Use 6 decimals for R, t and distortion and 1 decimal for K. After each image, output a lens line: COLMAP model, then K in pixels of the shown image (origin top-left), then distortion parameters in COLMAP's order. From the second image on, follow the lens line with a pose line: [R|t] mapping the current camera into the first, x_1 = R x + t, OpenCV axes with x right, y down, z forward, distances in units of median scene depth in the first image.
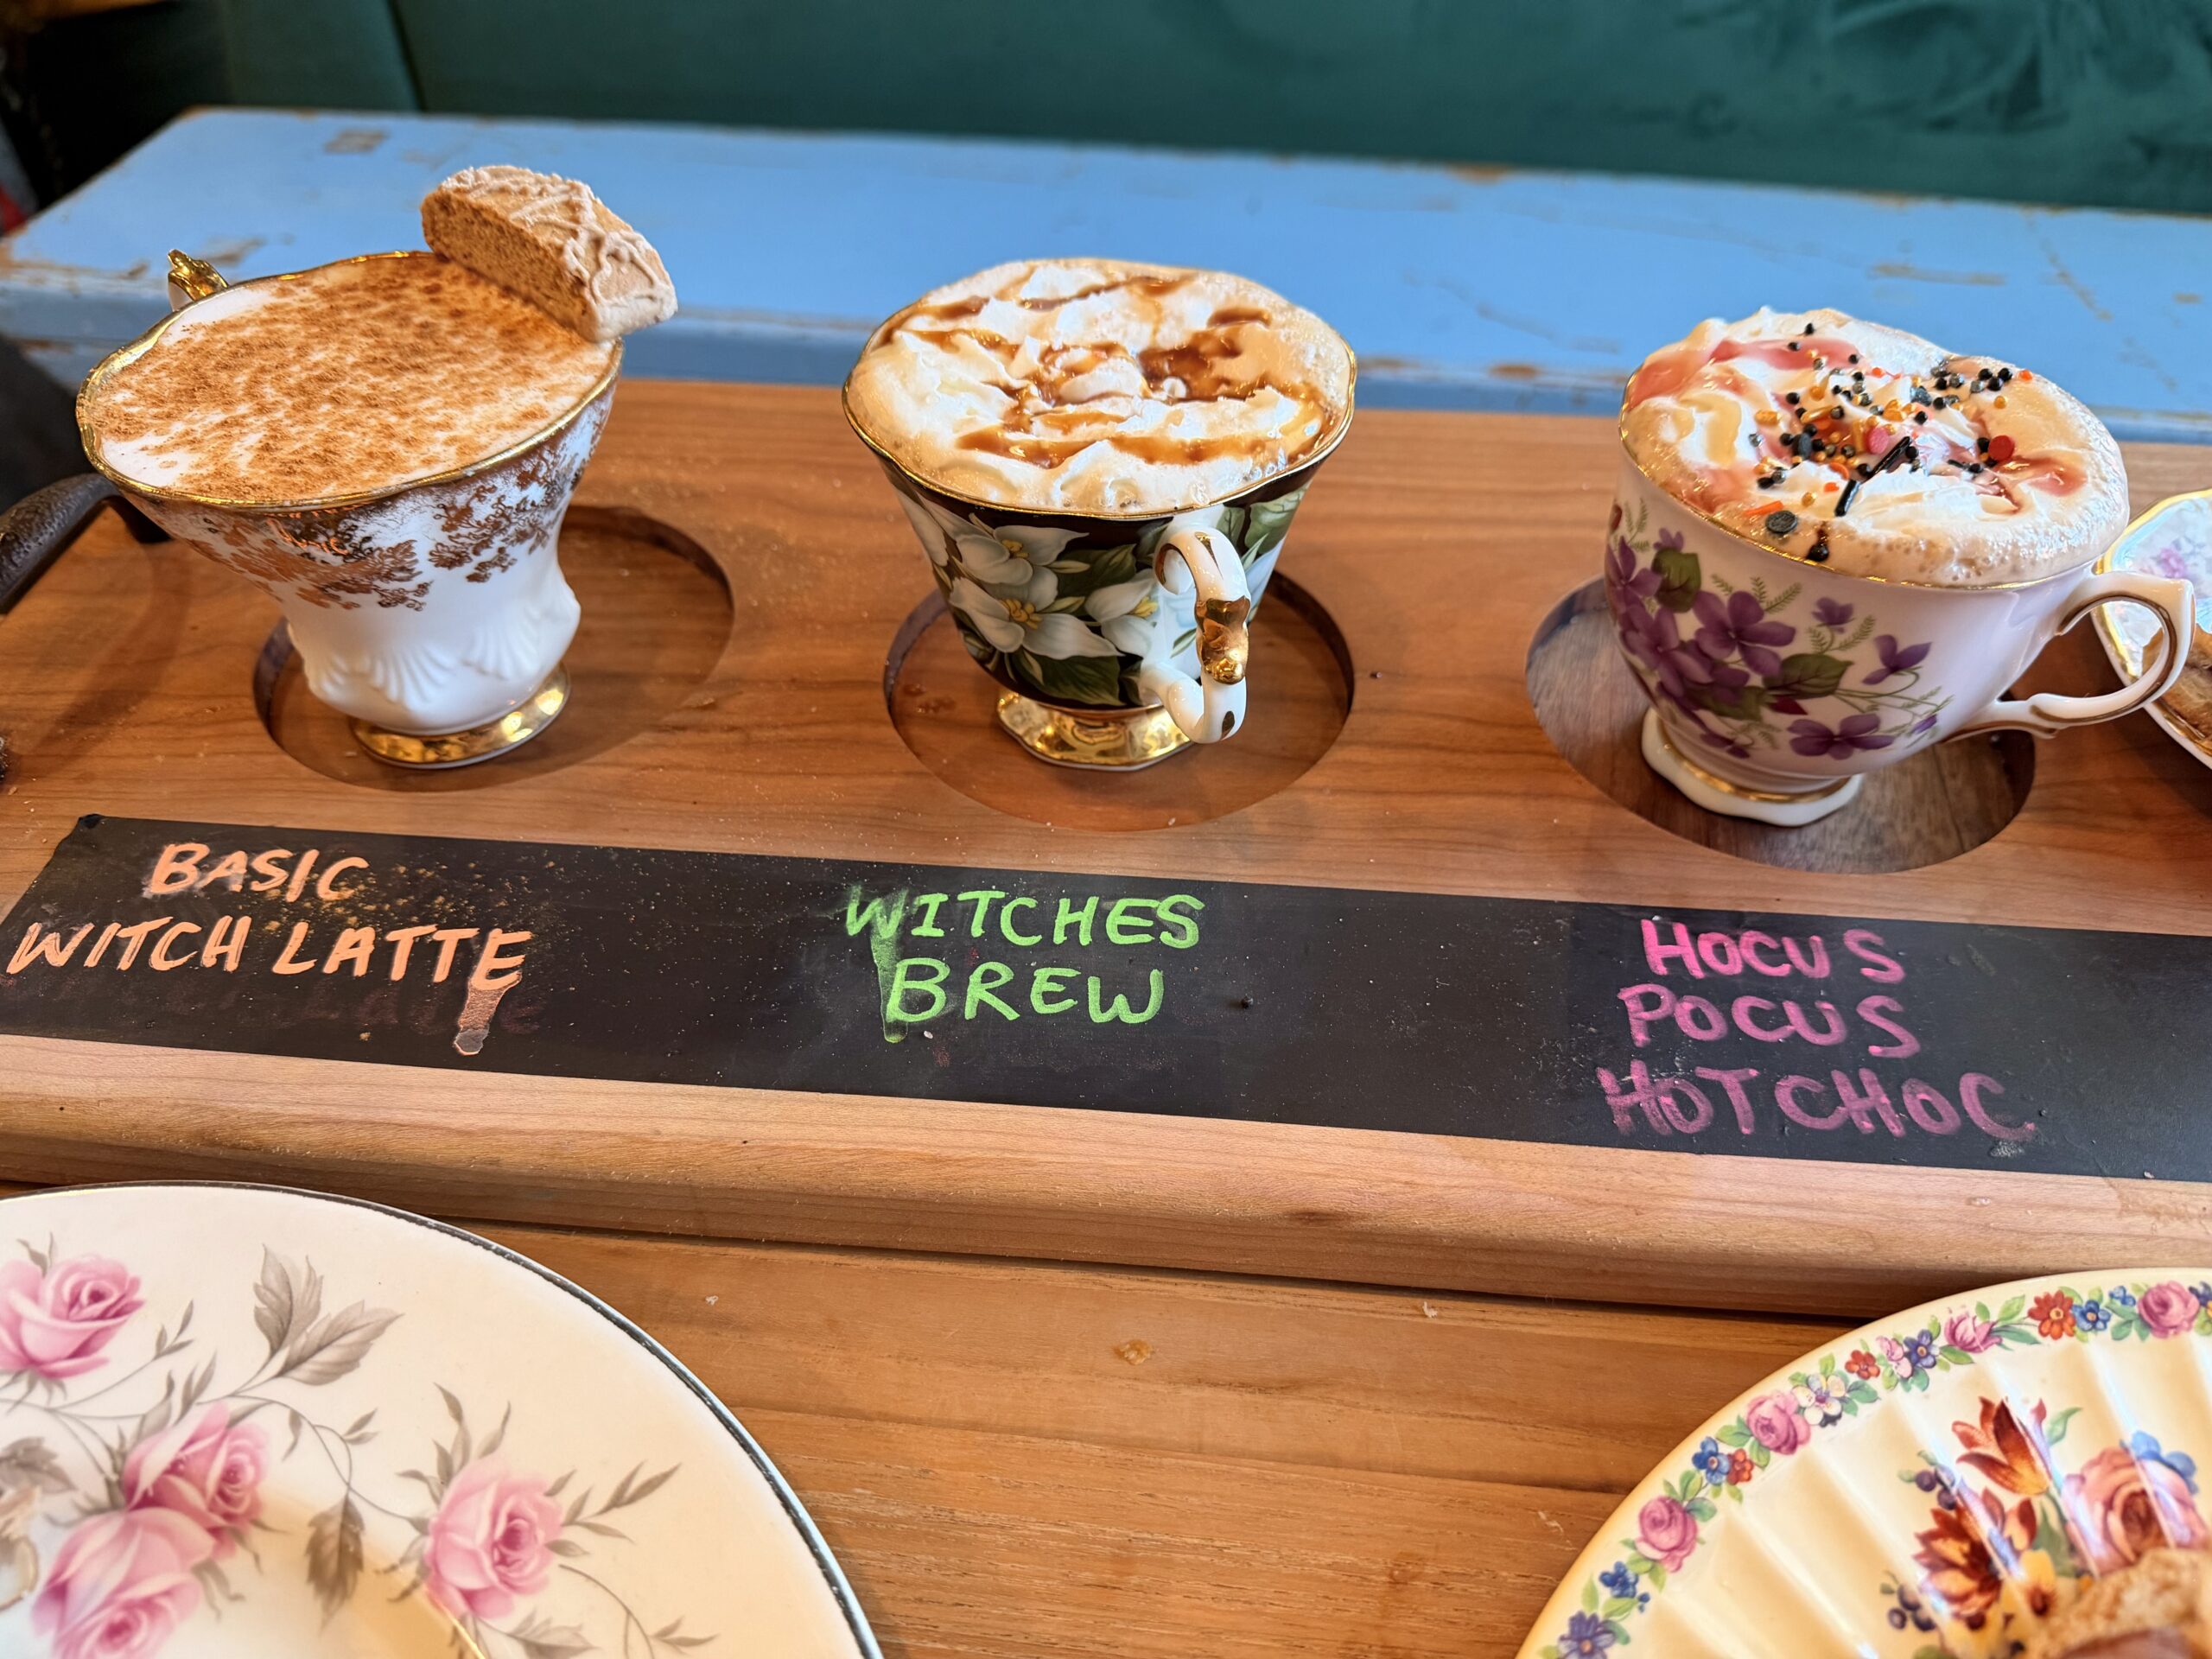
lens RADIAL K [[1552.8, 0, 1106.0], [0, 1552.8, 829.5], [0, 0, 1]] dist [0.051142, -0.102808]
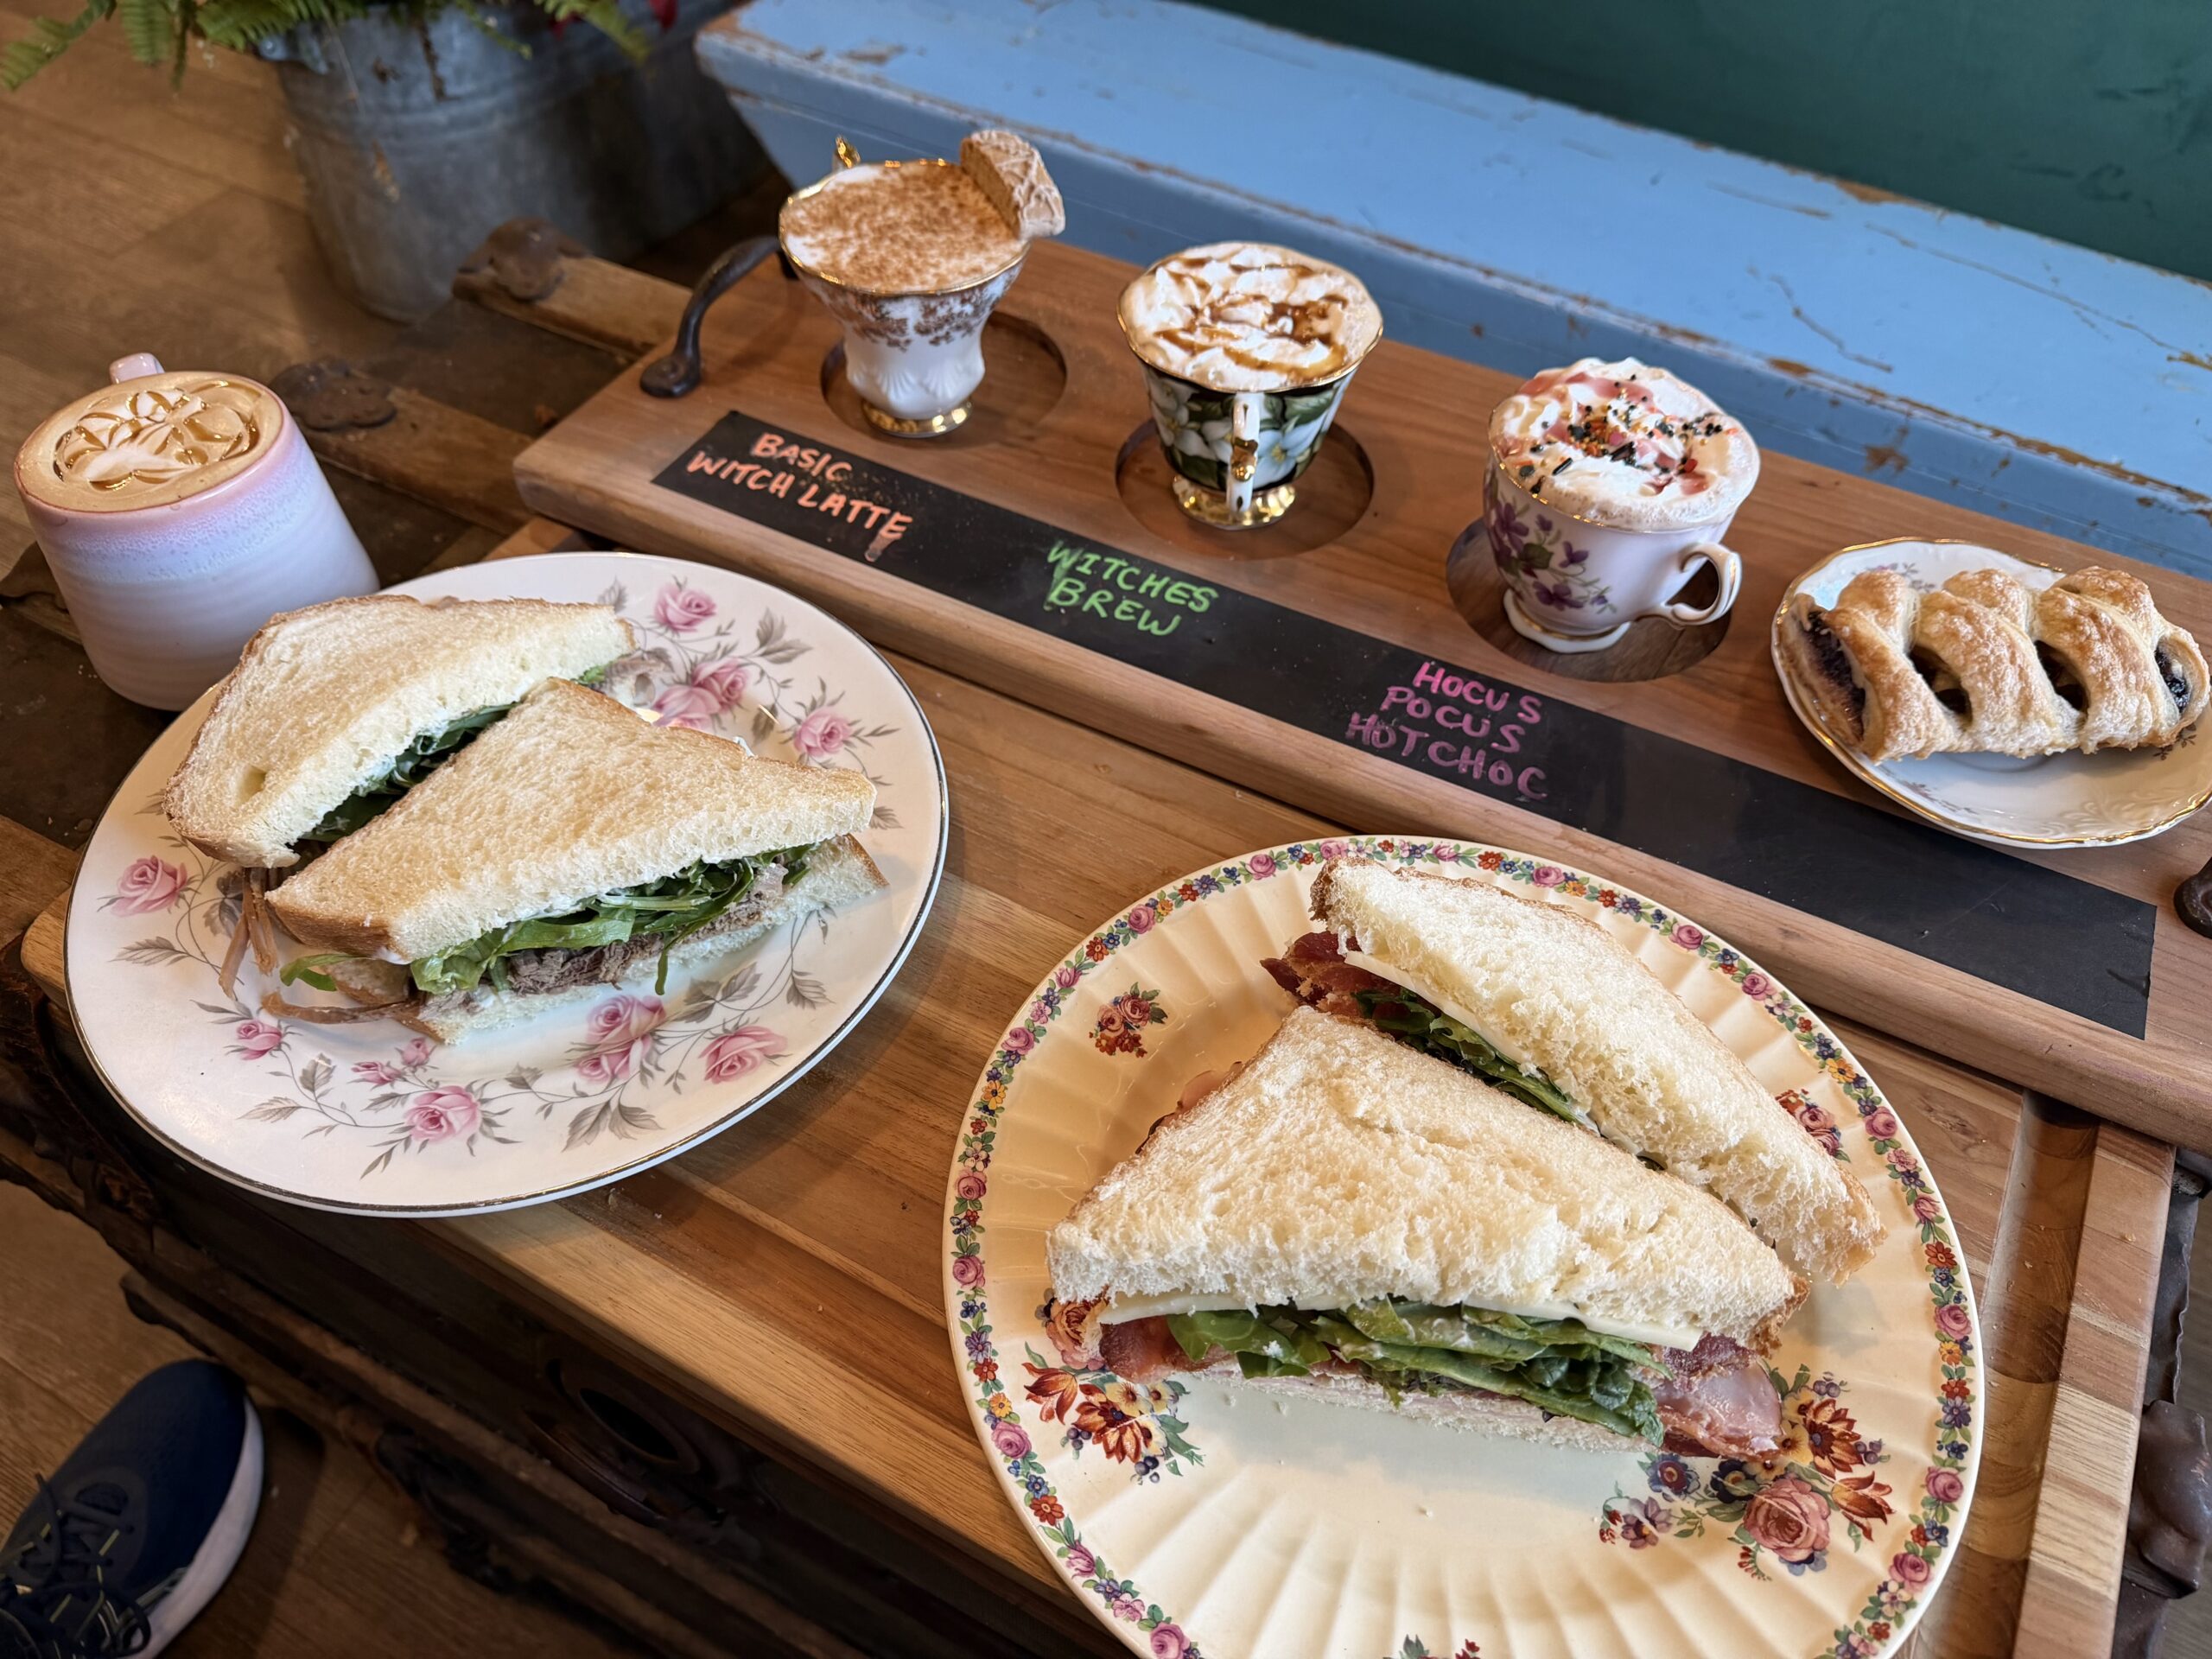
lens RADIAL K [[1515.9, 0, 1115.4], [0, 1515.9, 811.6], [0, 0, 1]] dist [0.125535, -0.199001]
pose [[0.923606, 0.304881, -0.232378, 0.491031], [-0.282404, 0.951068, 0.125366, 0.107326], [0.259229, -0.050164, 0.964512, -0.941080]]
